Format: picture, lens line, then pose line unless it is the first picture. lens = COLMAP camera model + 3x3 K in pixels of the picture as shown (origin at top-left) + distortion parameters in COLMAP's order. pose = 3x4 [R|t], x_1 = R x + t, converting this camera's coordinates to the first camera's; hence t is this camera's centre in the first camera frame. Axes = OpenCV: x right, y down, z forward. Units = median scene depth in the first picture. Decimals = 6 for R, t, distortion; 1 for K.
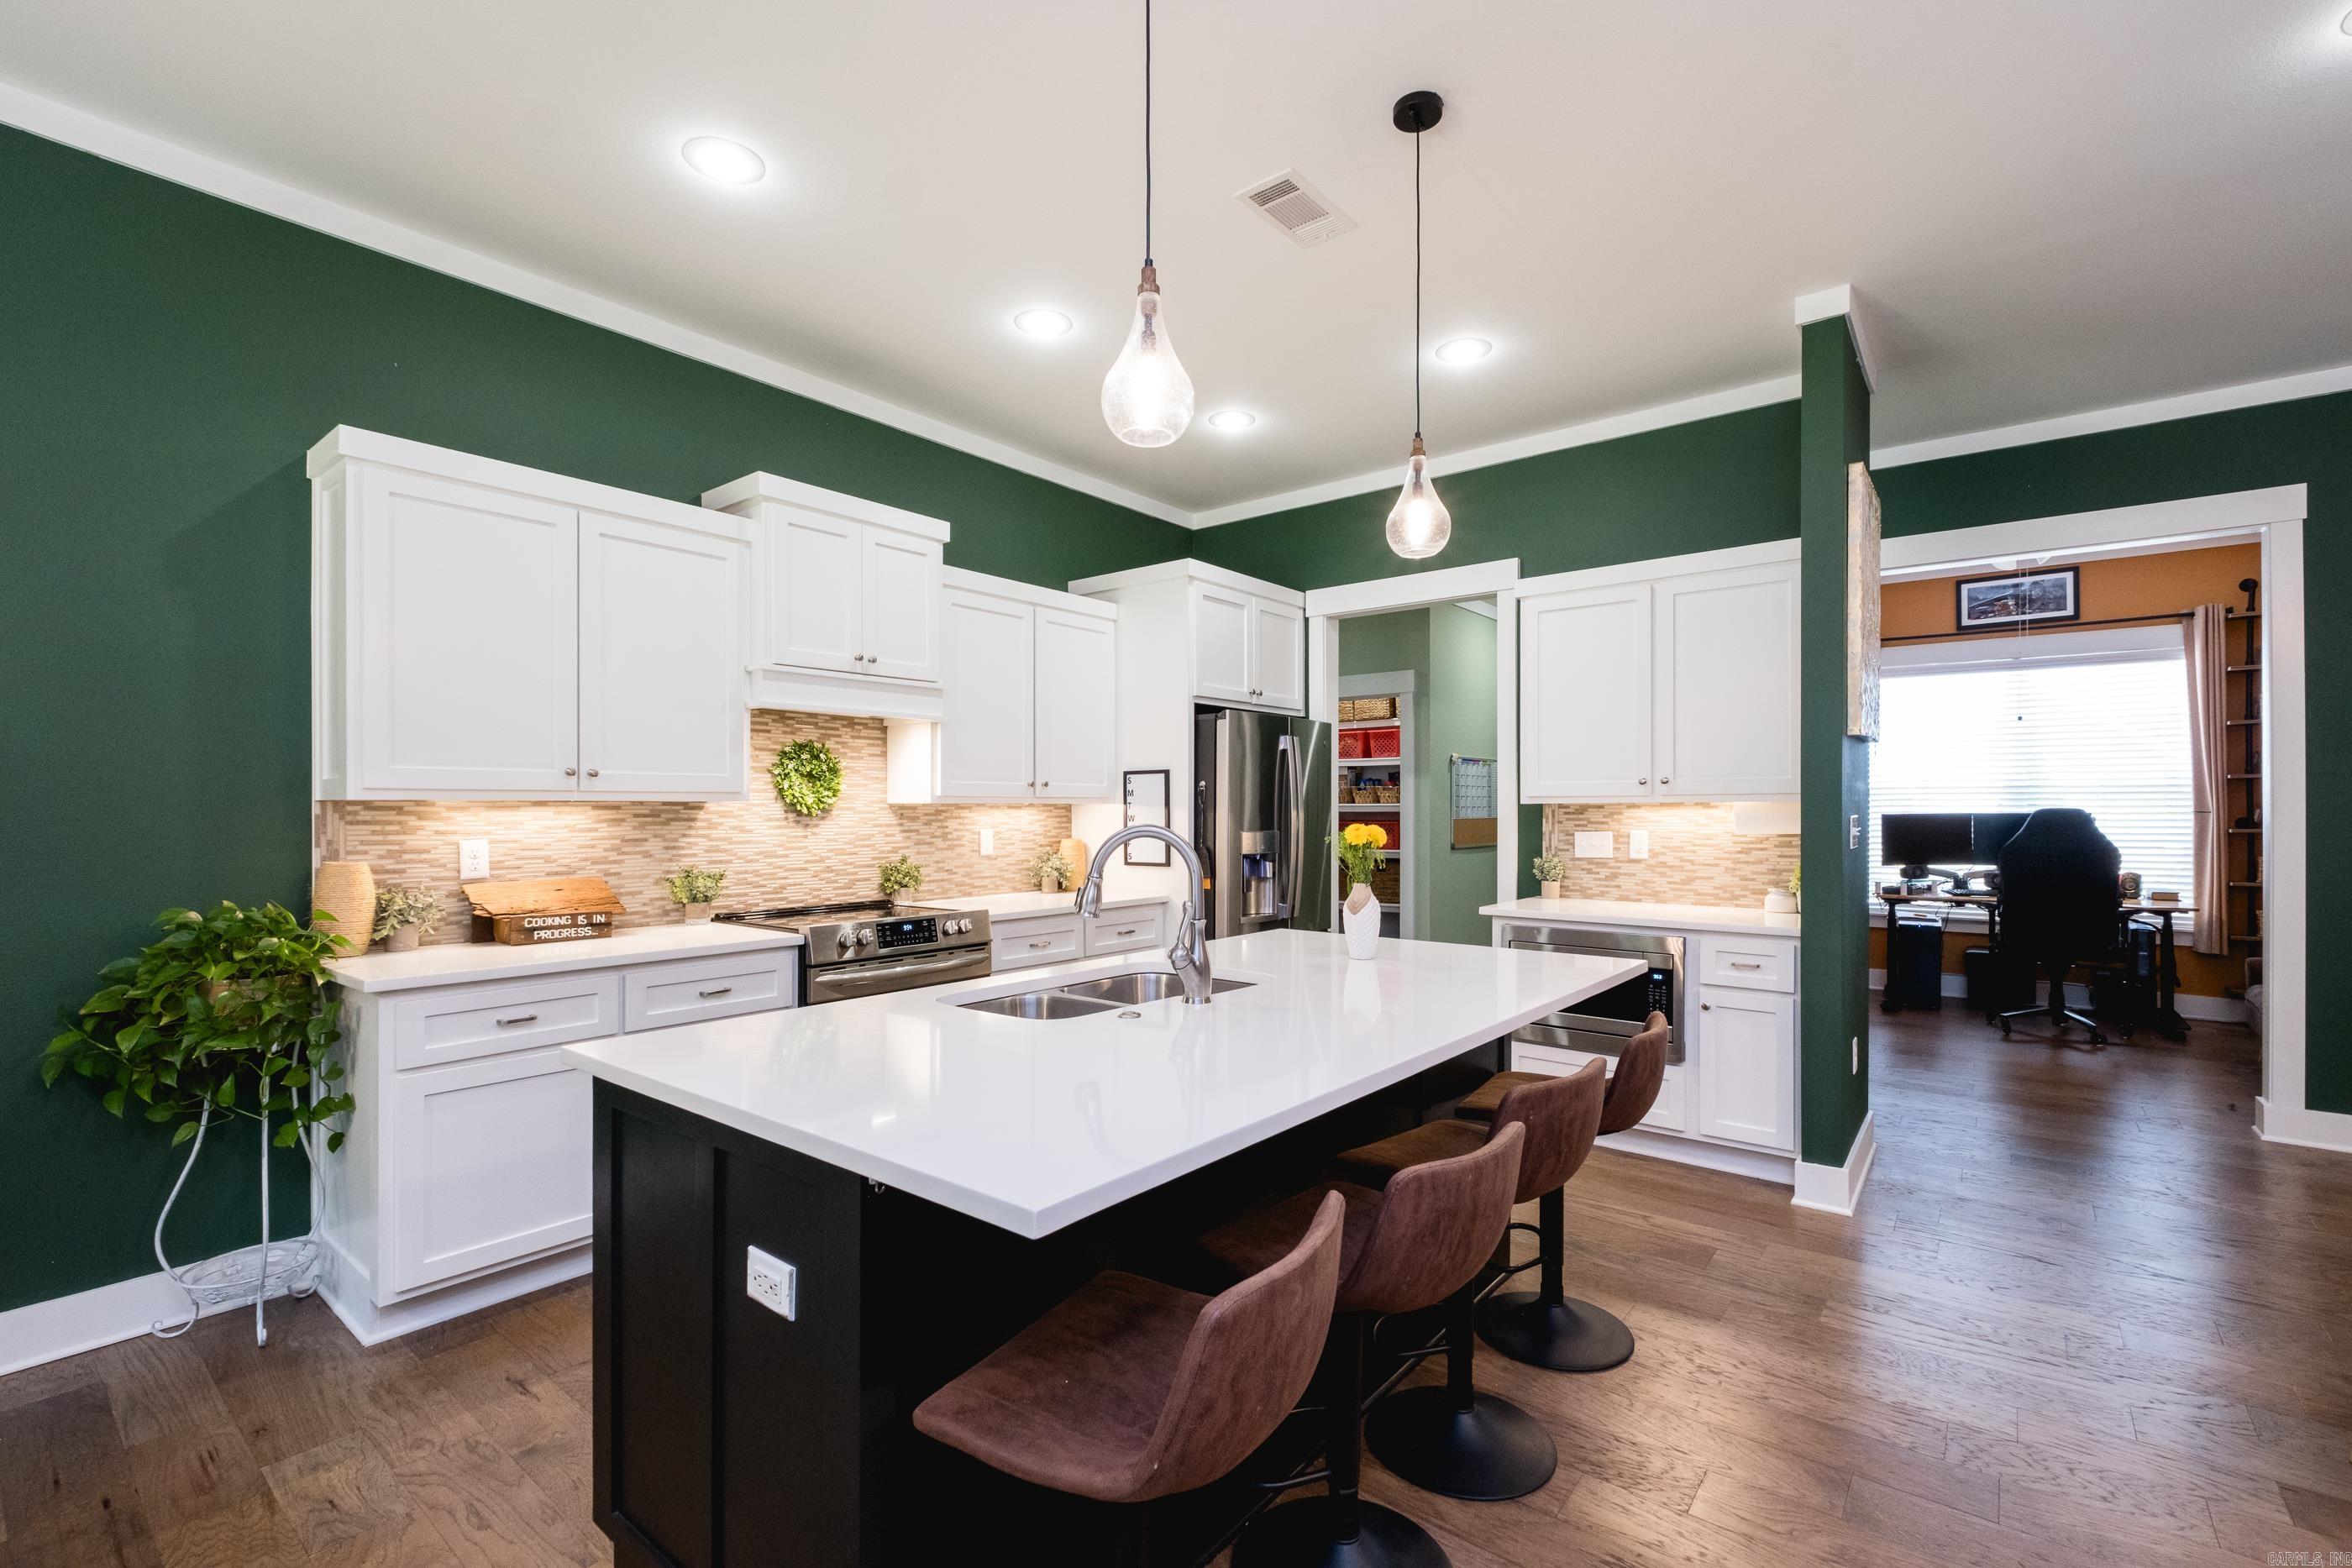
lens RADIAL K [[1016.7, 0, 1196.9], [0, 1016.7, 819.5], [0, 0, 1]] dist [0.004839, -0.004790]
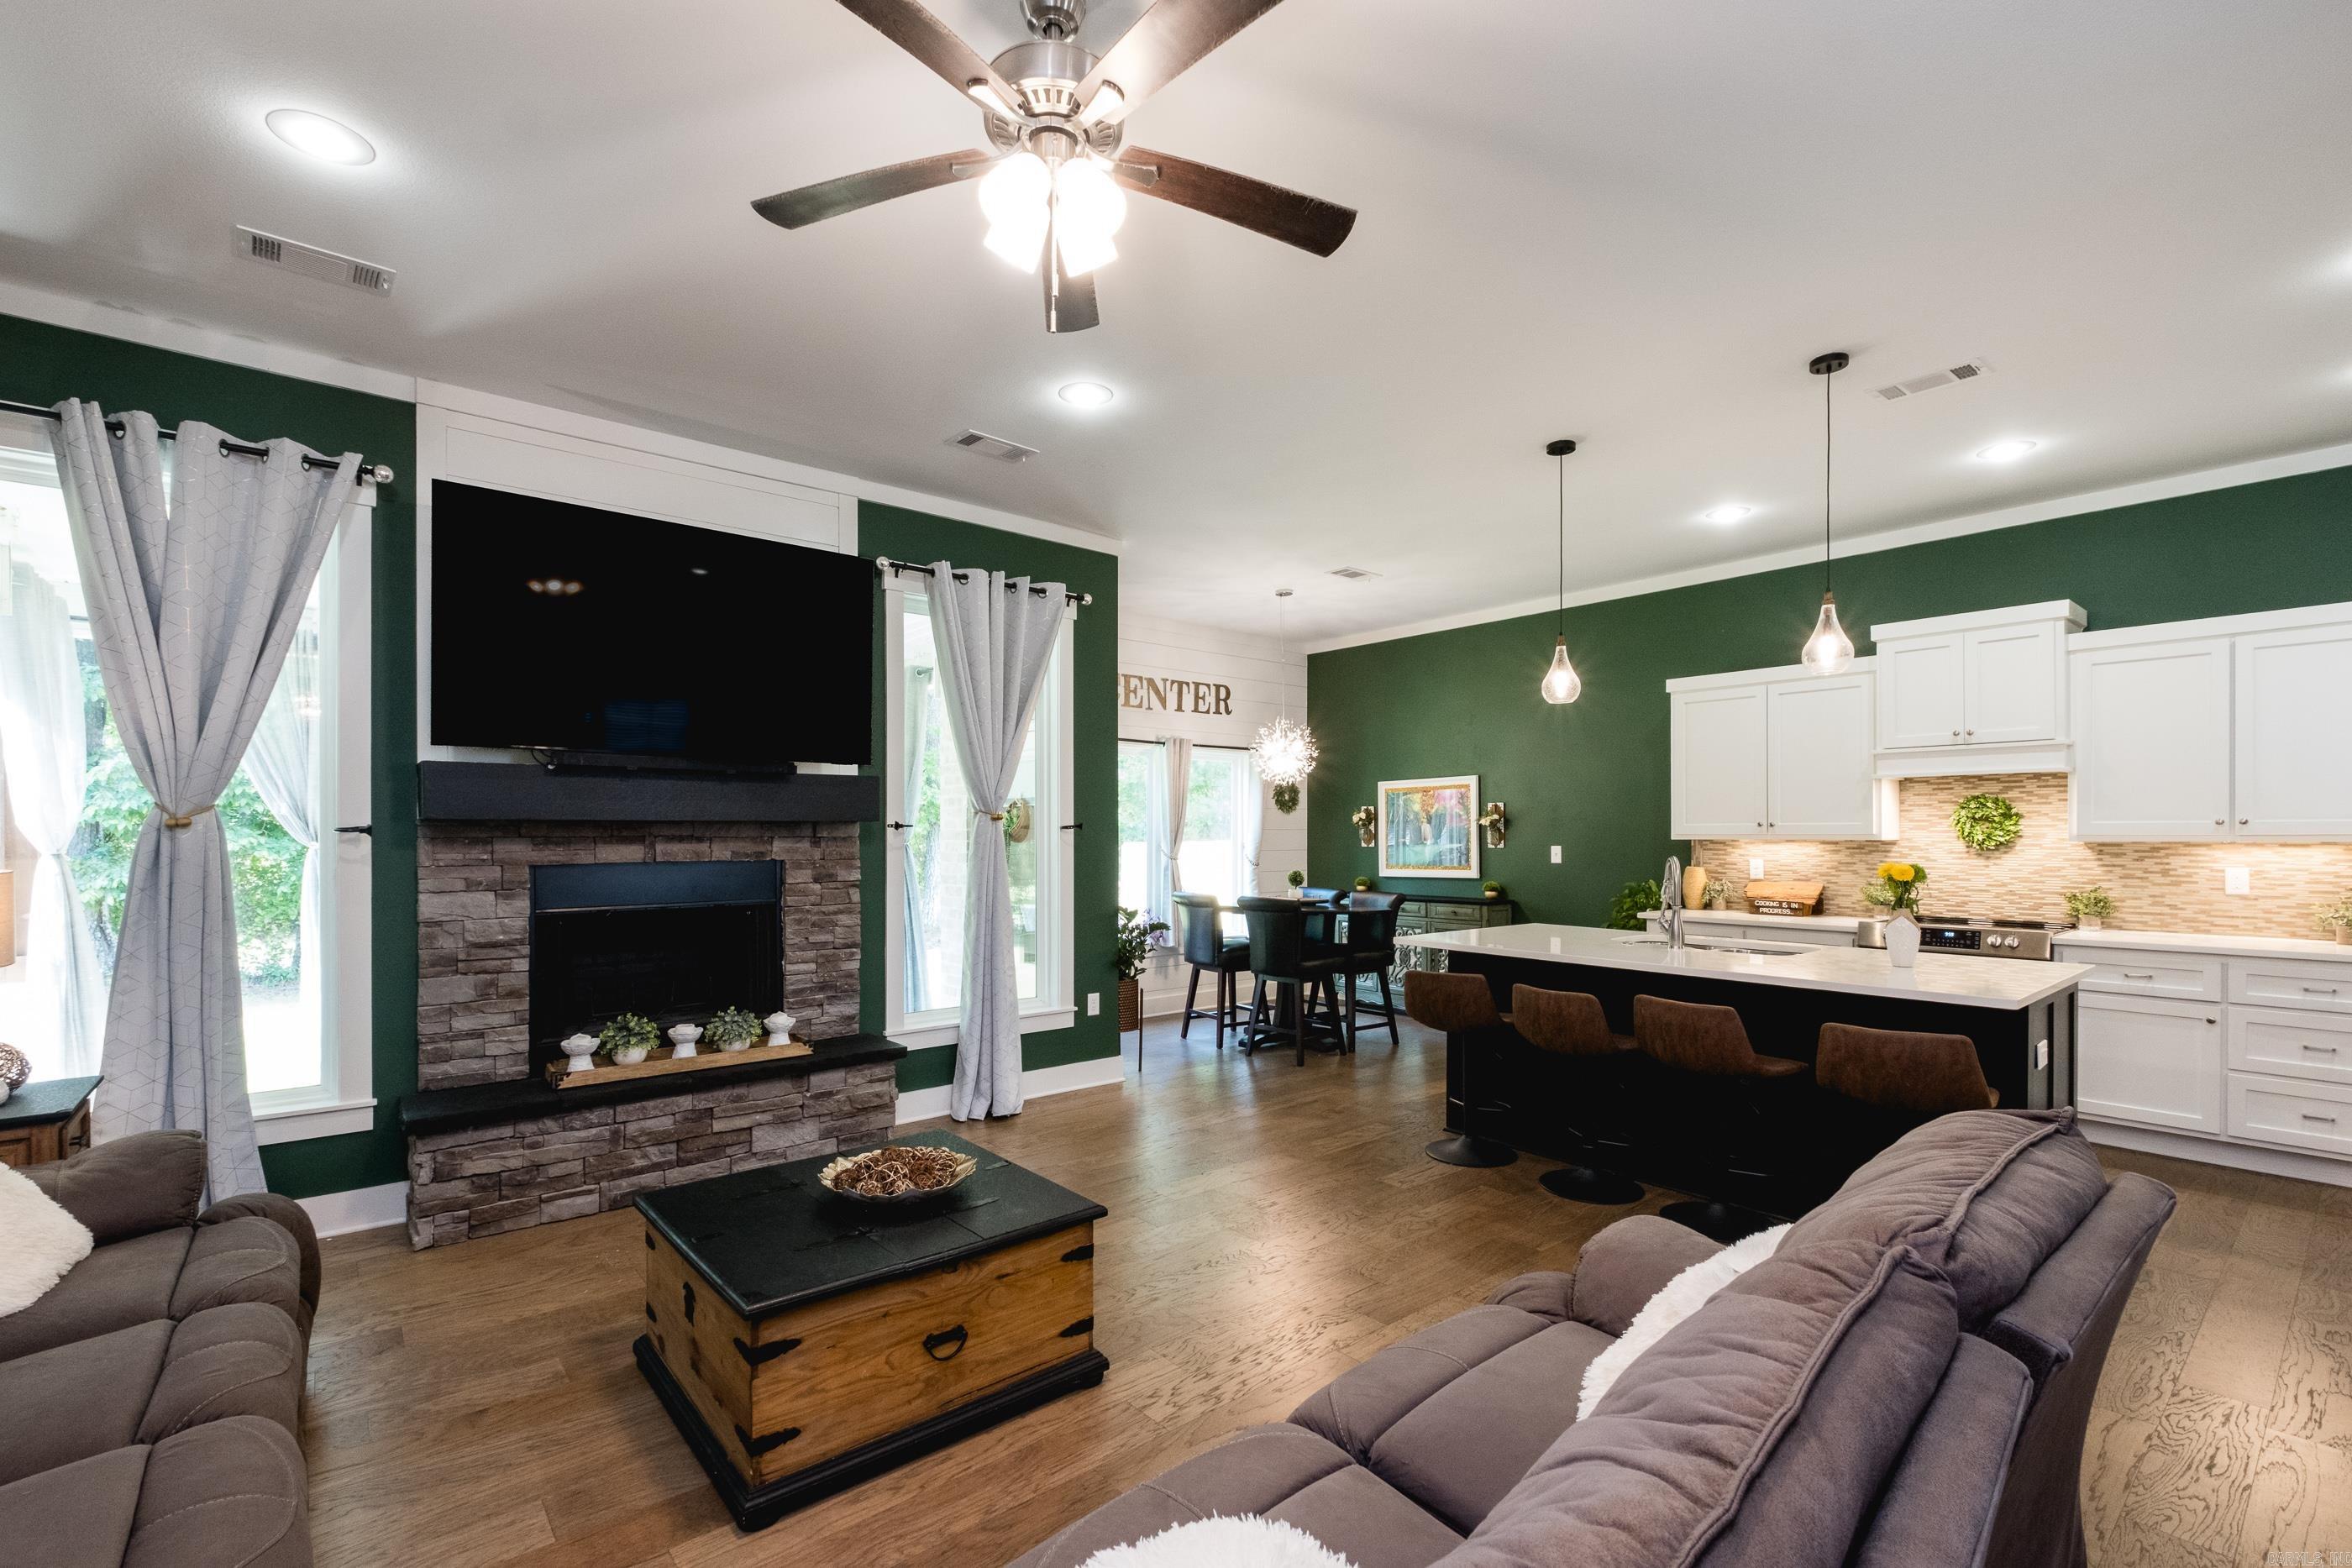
lens RADIAL K [[1016.7, 0, 1177.1], [0, 1016.7, 839.4], [0, 0, 1]] dist [0.004839, -0.004790]
pose [[-0.210130, 0.003506, -0.977667, 1.093354], [-0.012210, 0.999906, 0.006210, -0.012732], [0.977597, 0.013242, -0.210067, 0.245145]]
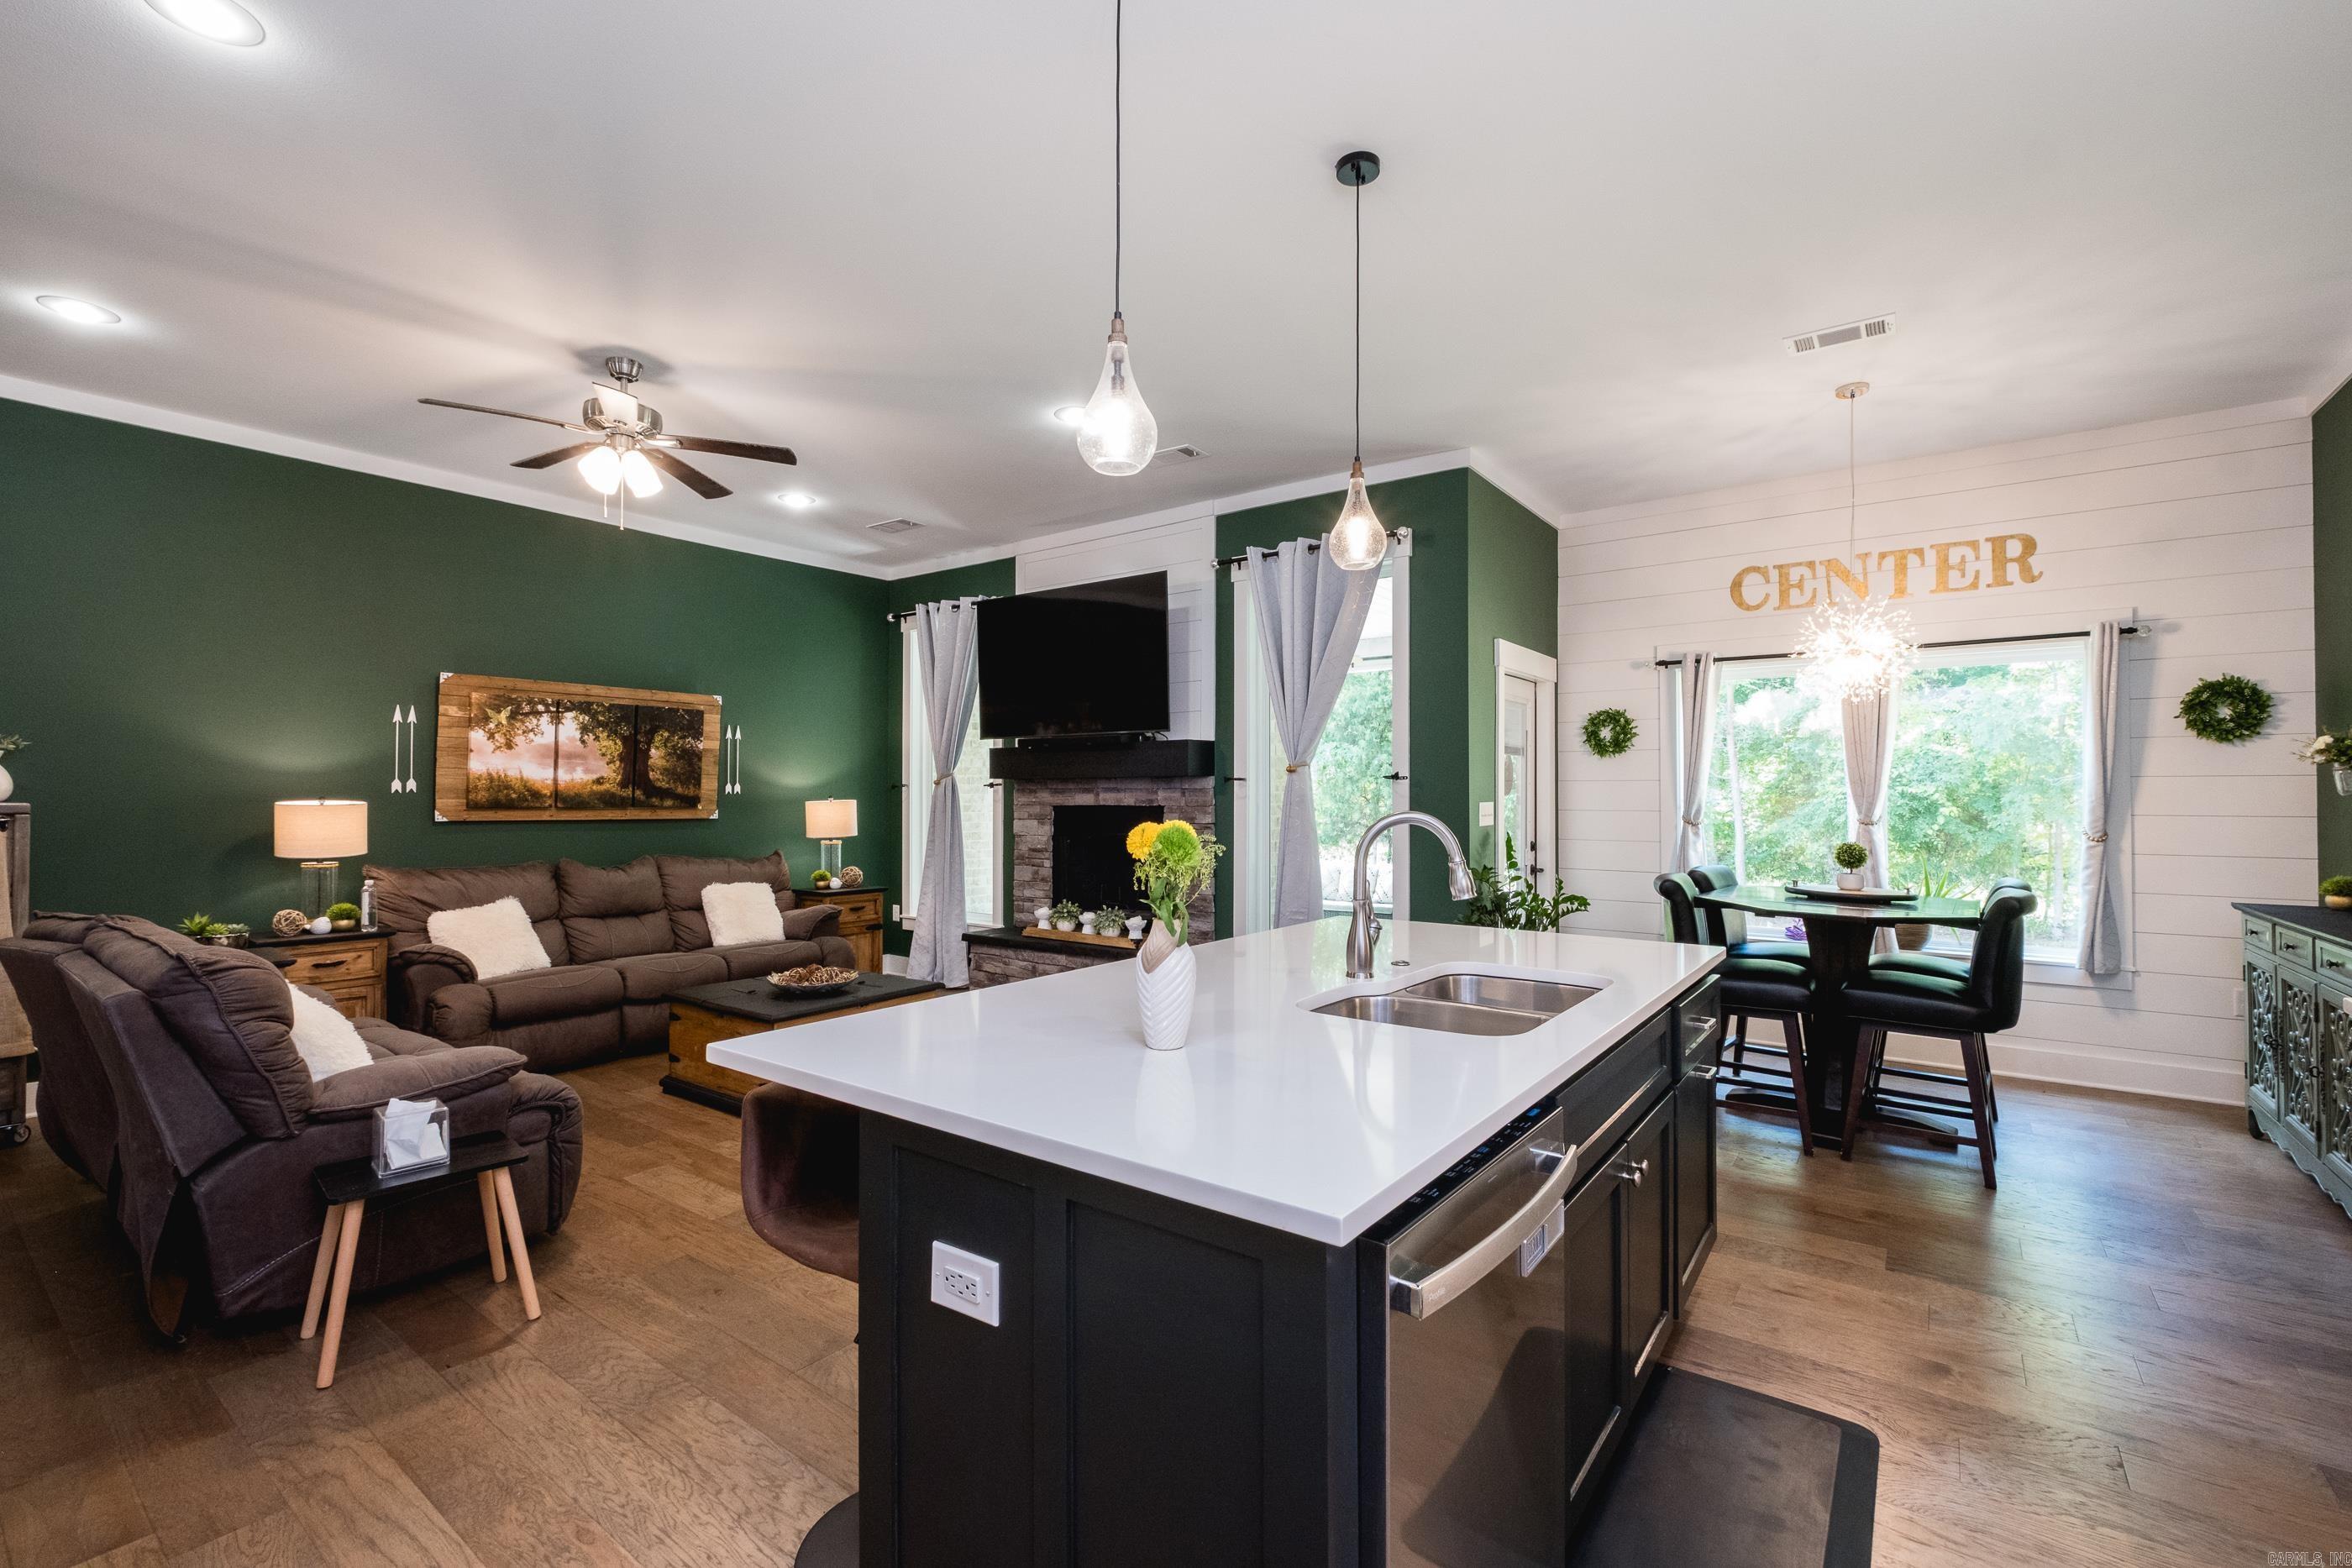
lens RADIAL K [[1016.7, 0, 1185.0], [0, 1016.7, 787.8], [0, 0, 1]] dist [0.004839, -0.004790]
pose [[-0.999843, -0.002093, -0.017575, 0.098576], [-0.002199, 0.999980, 0.006010, -0.013061], [0.017562, 0.006047, -0.999827, 1.089876]]
